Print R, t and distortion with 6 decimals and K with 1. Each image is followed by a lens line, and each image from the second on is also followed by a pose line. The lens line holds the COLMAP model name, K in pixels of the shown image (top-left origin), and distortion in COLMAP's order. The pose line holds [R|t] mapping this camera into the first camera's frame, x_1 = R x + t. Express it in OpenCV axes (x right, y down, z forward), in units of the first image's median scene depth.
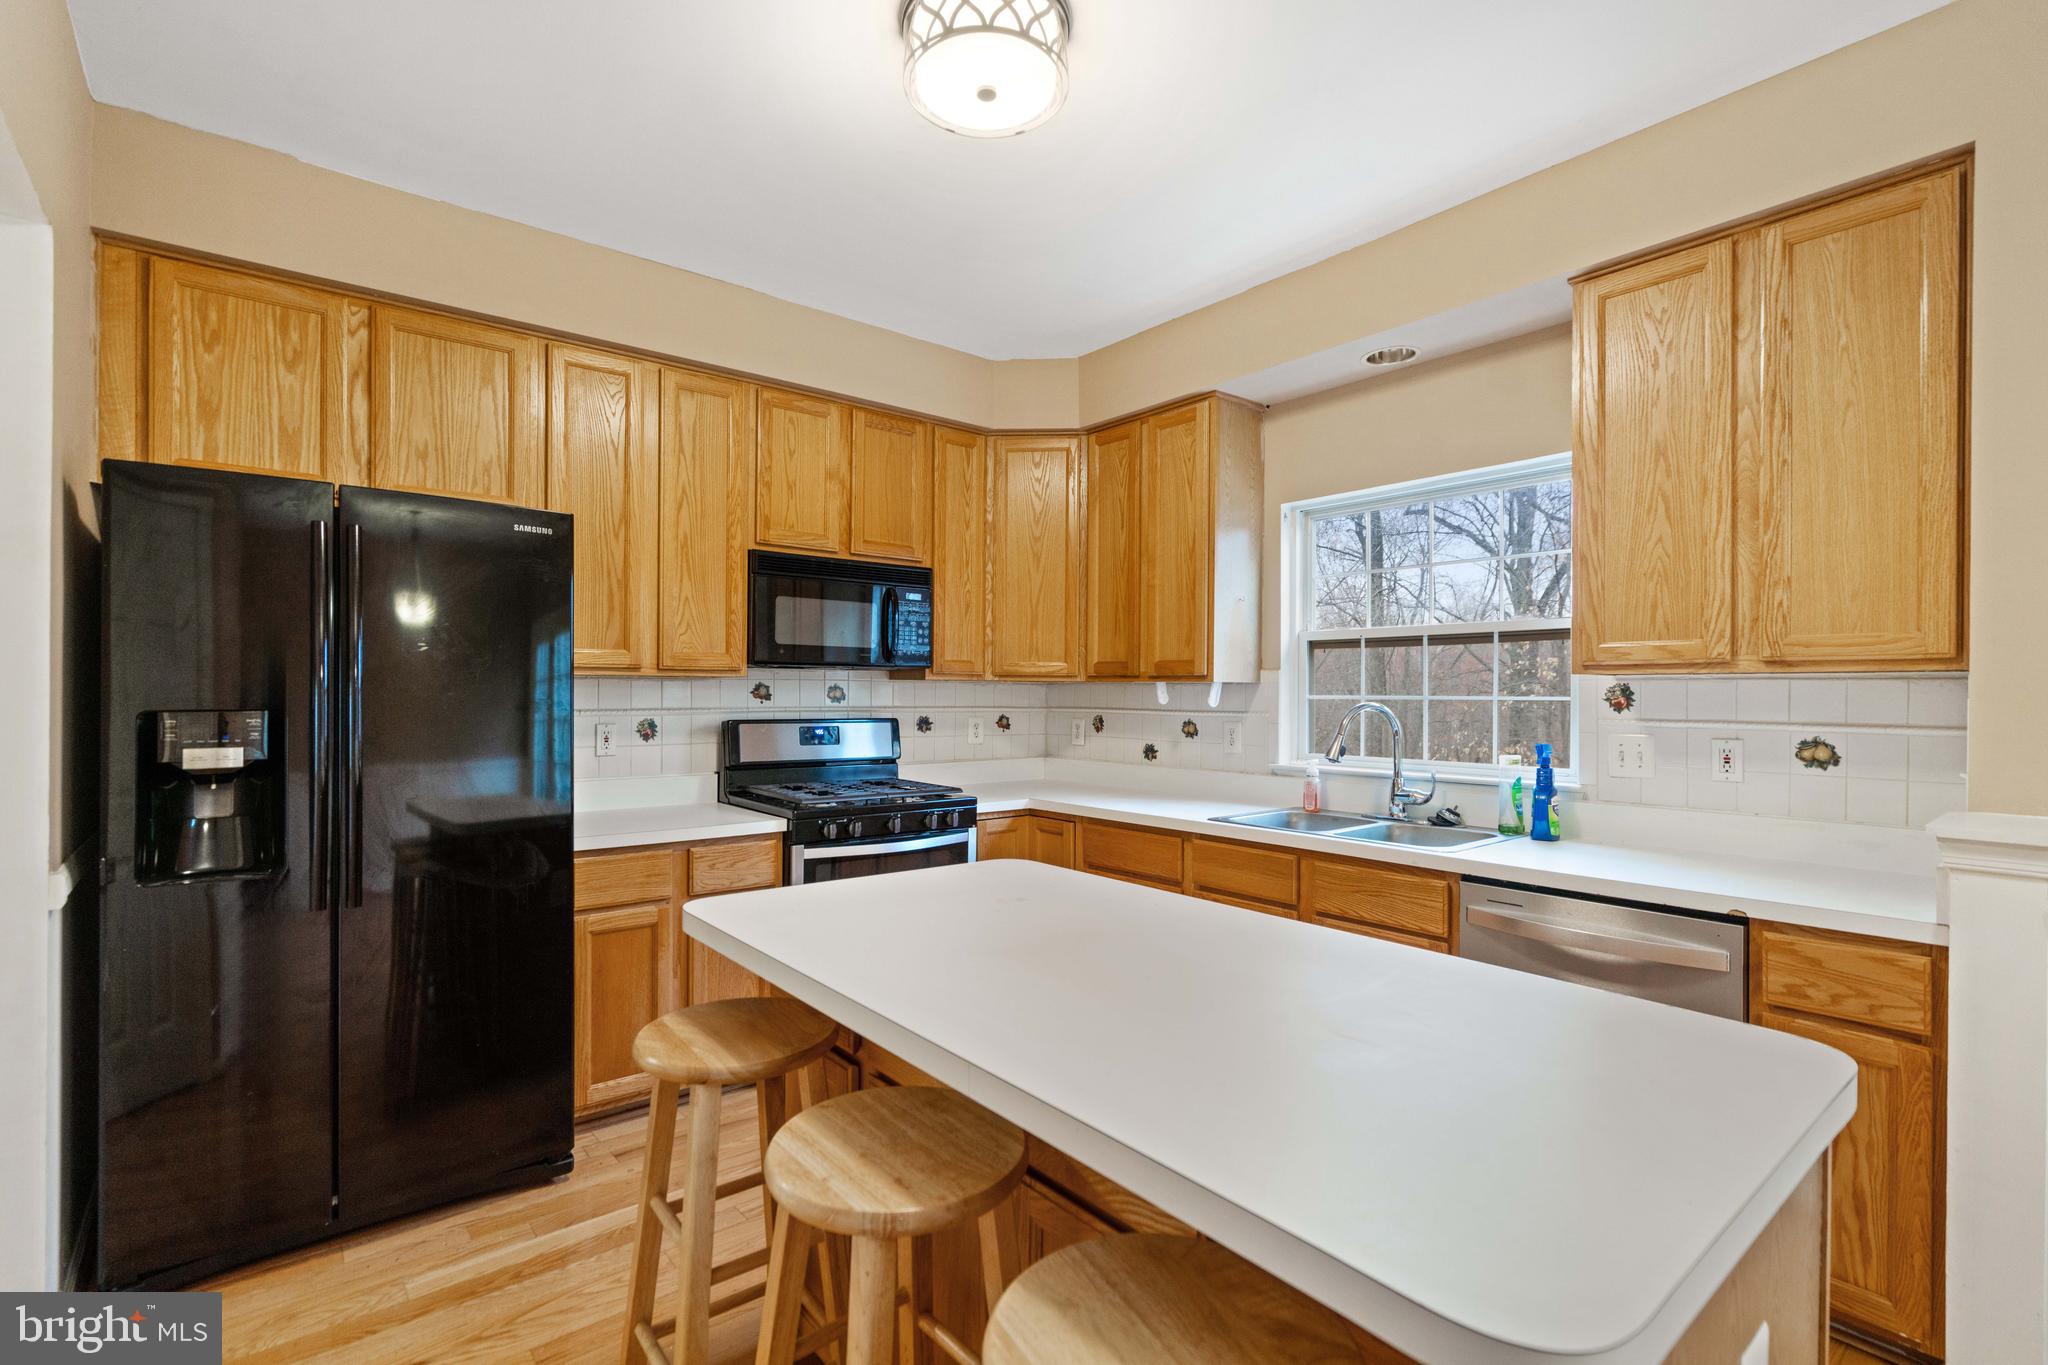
lens RADIAL K [[943.6, 0, 1018.1], [0, 943.6, 695.1], [0, 0, 1]] dist [0.000887, 0.000564]
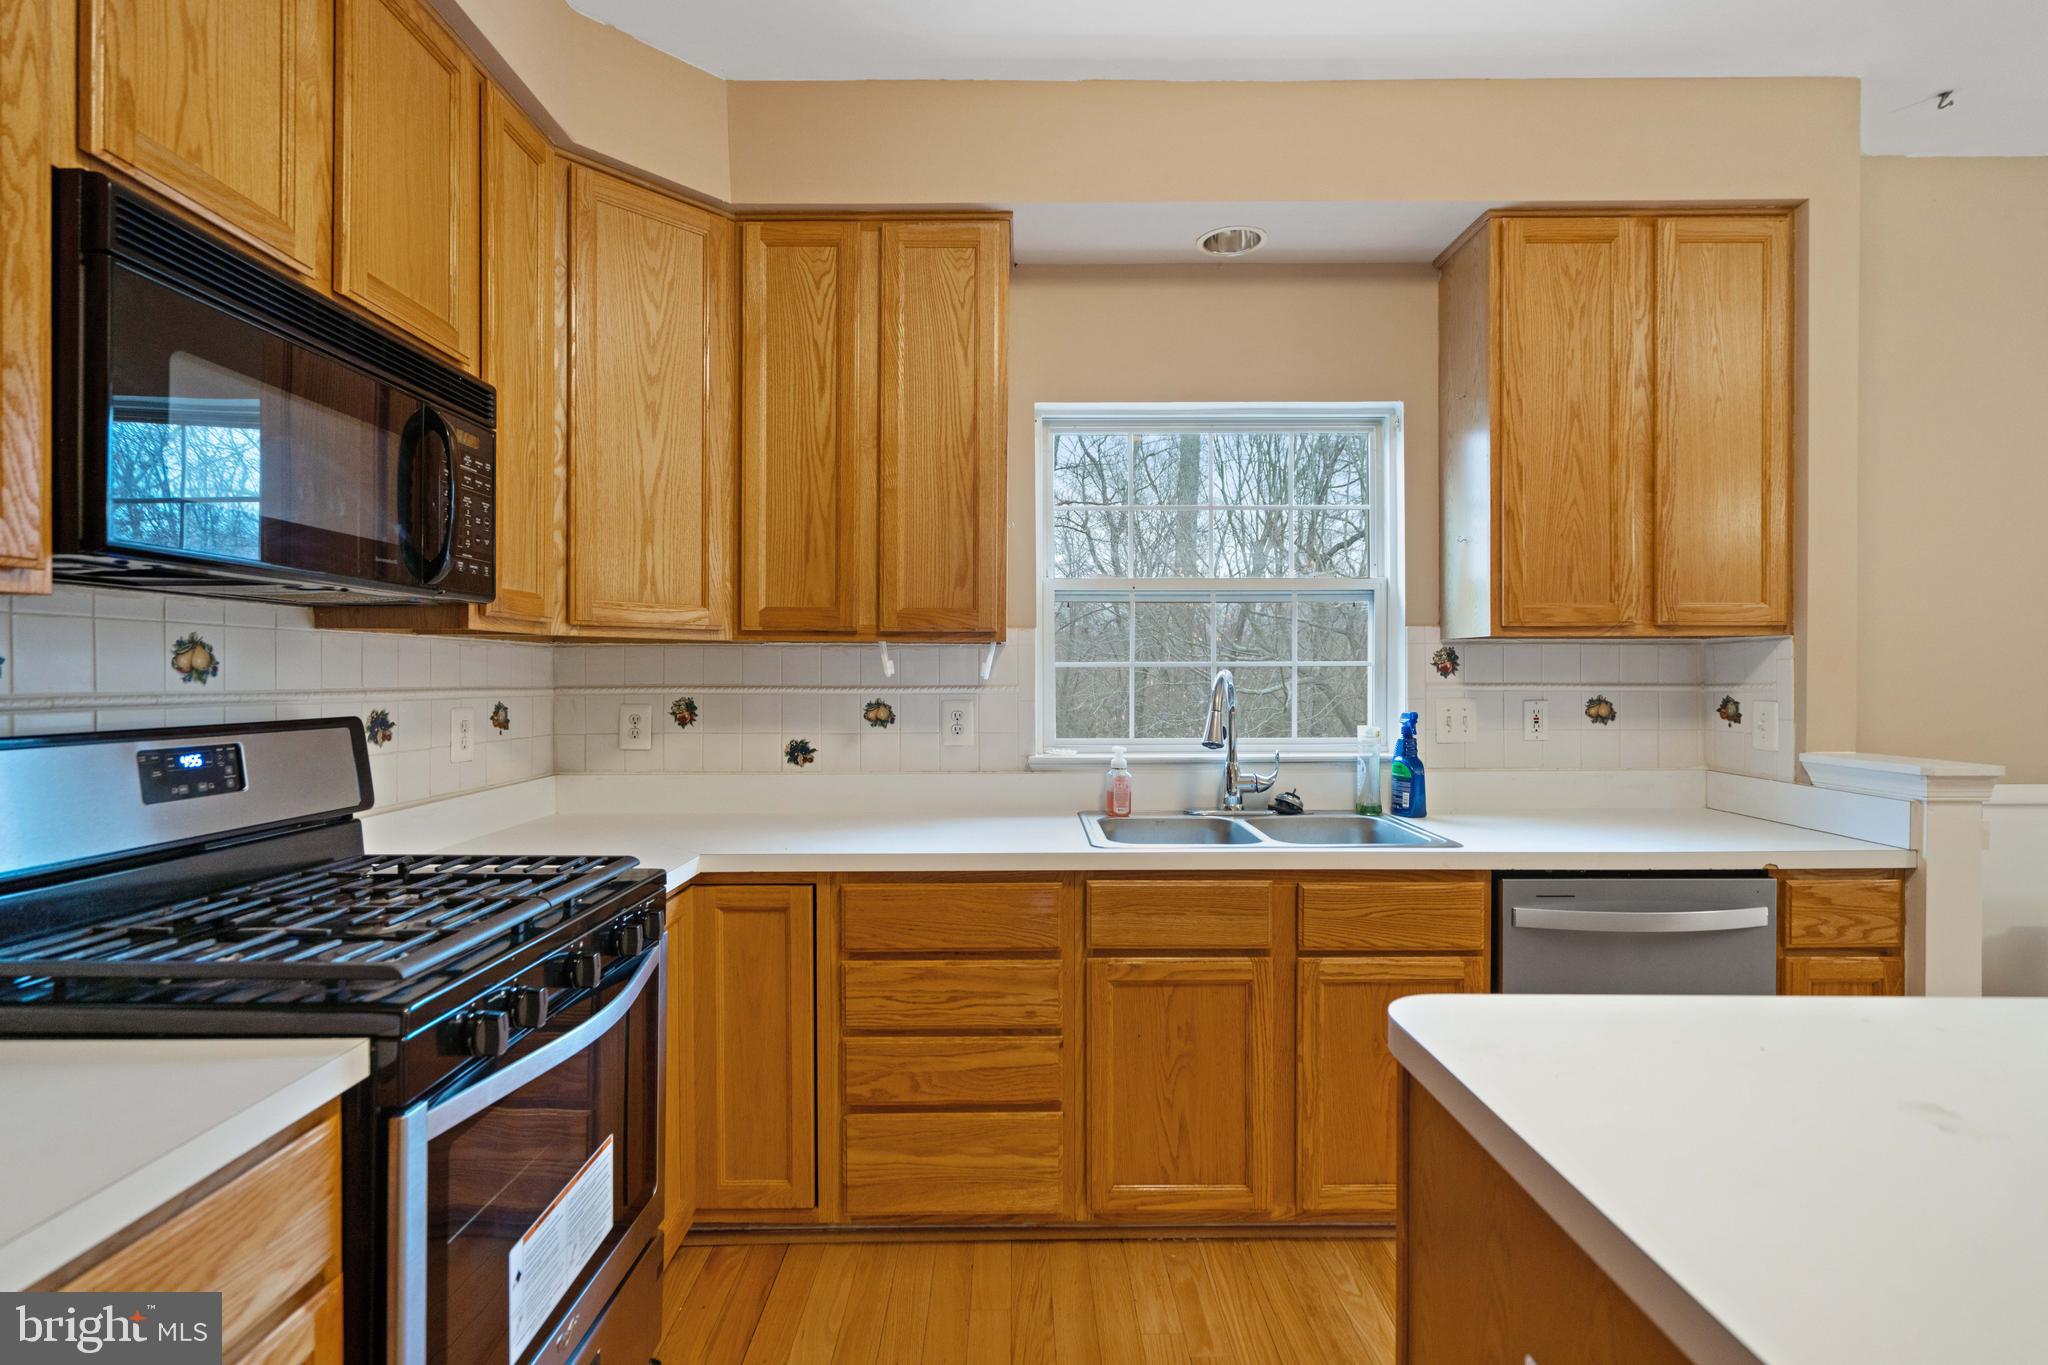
lens RADIAL K [[943.6, 0, 1020.4], [0, 943.6, 678.1], [0, 0, 1]] dist [0.000887, 0.000564]
pose [[0.631110, -0.010121, 0.775627, -0.345742], [0.007096, 0.999948, 0.007274, 0.007518], [-0.775661, 0.000913, 0.631149, 0.616656]]
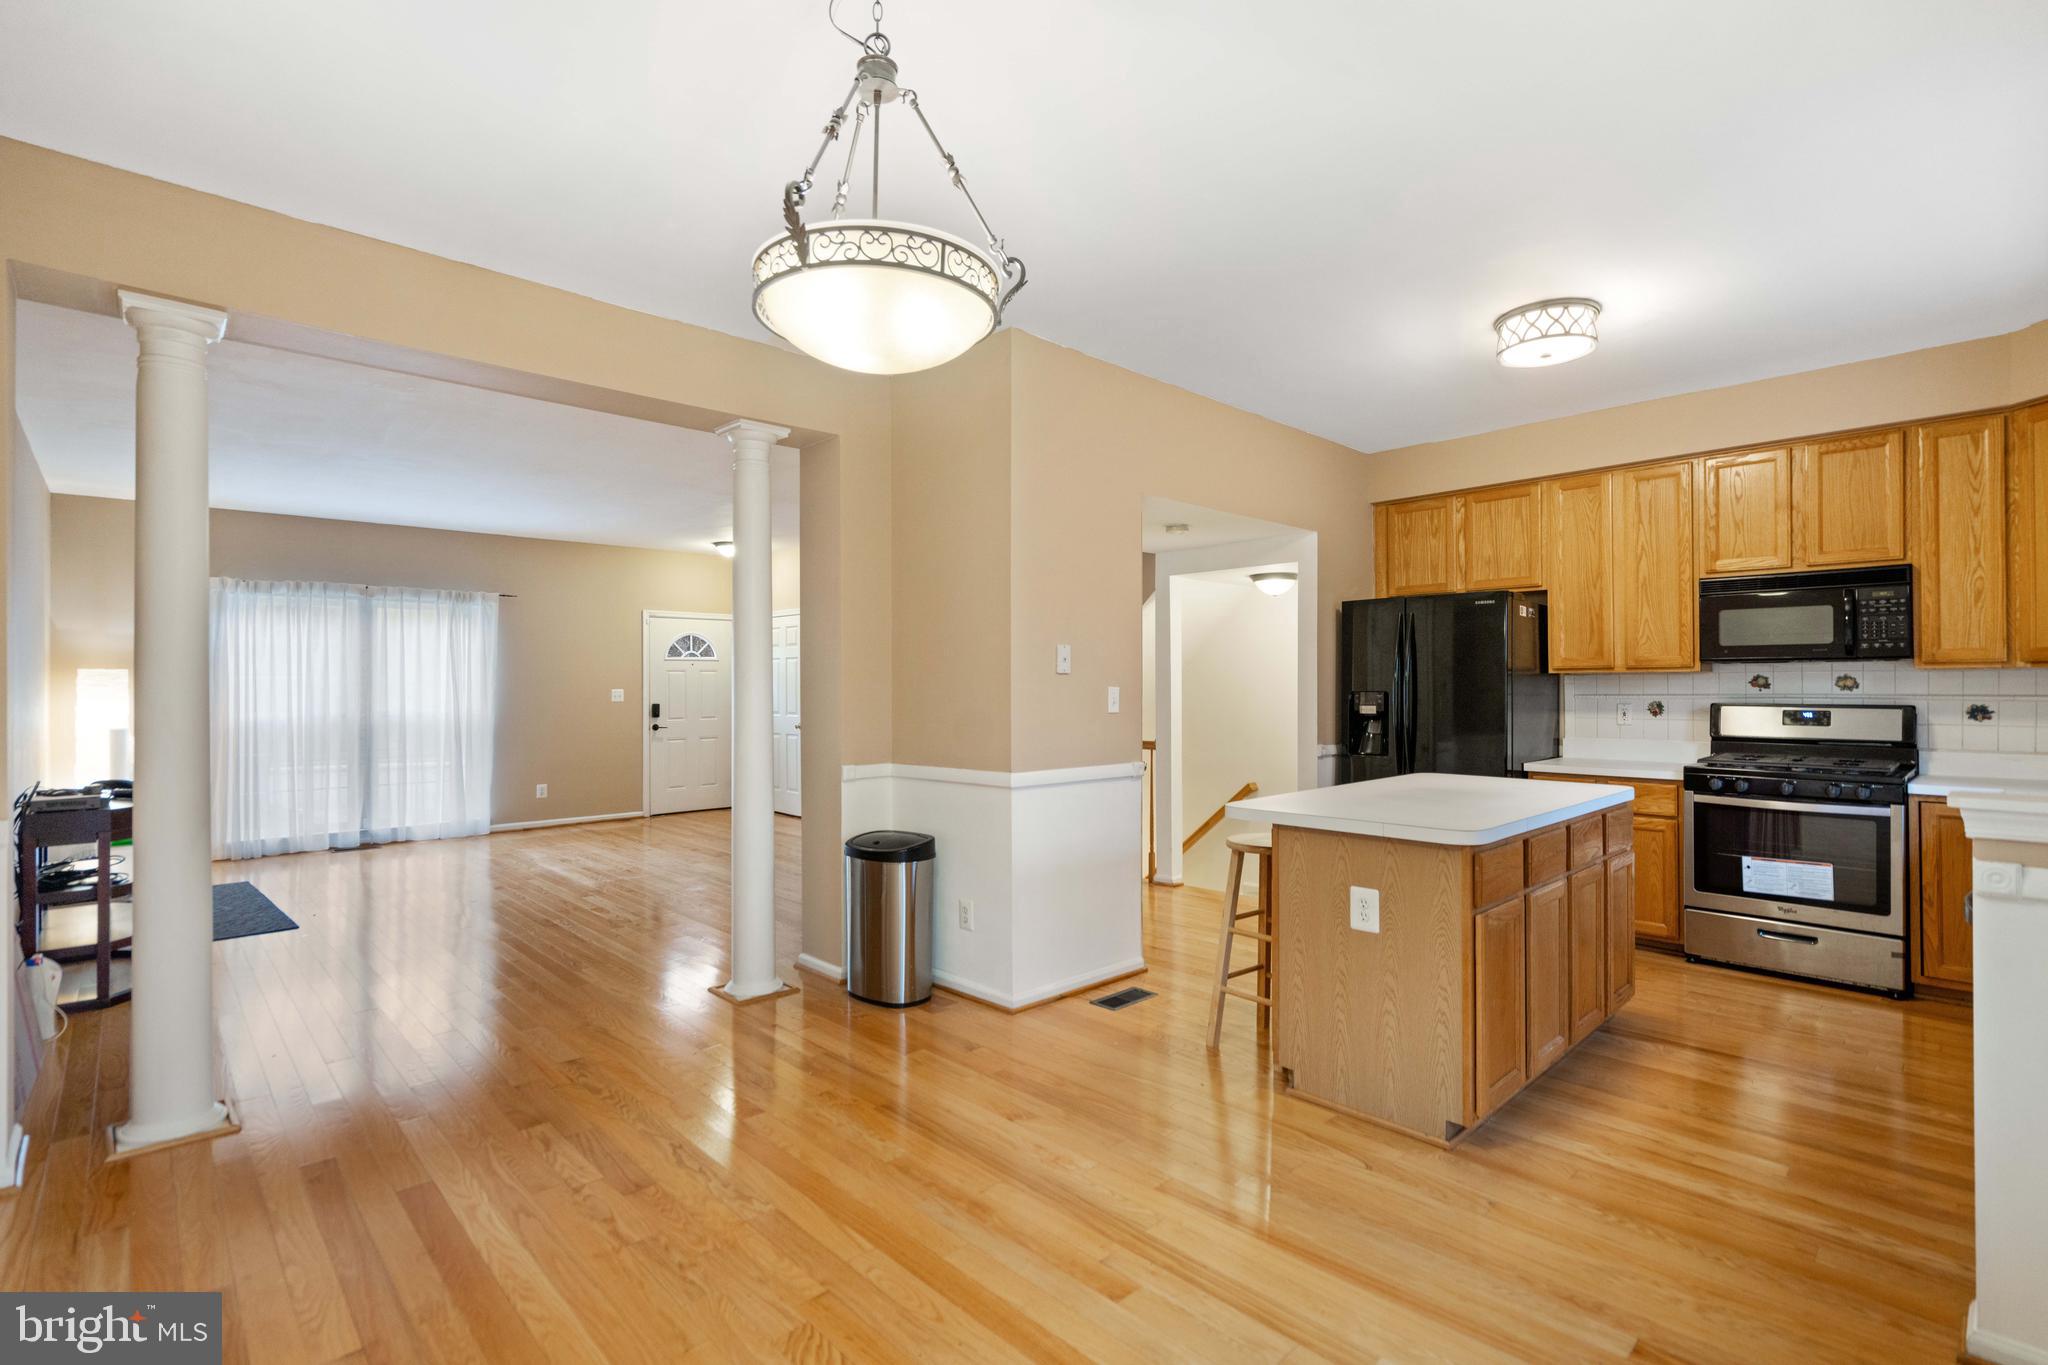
lens RADIAL K [[943.6, 0, 1021.6], [0, 943.6, 681.7], [0, 0, 1]] dist [0.000887, 0.000564]
pose [[0.077204, -0.010848, -0.996956, 1.074290], [0.001524, 0.999941, -0.010762, 0.010262], [0.997014, -0.000689, 0.077216, -0.099397]]
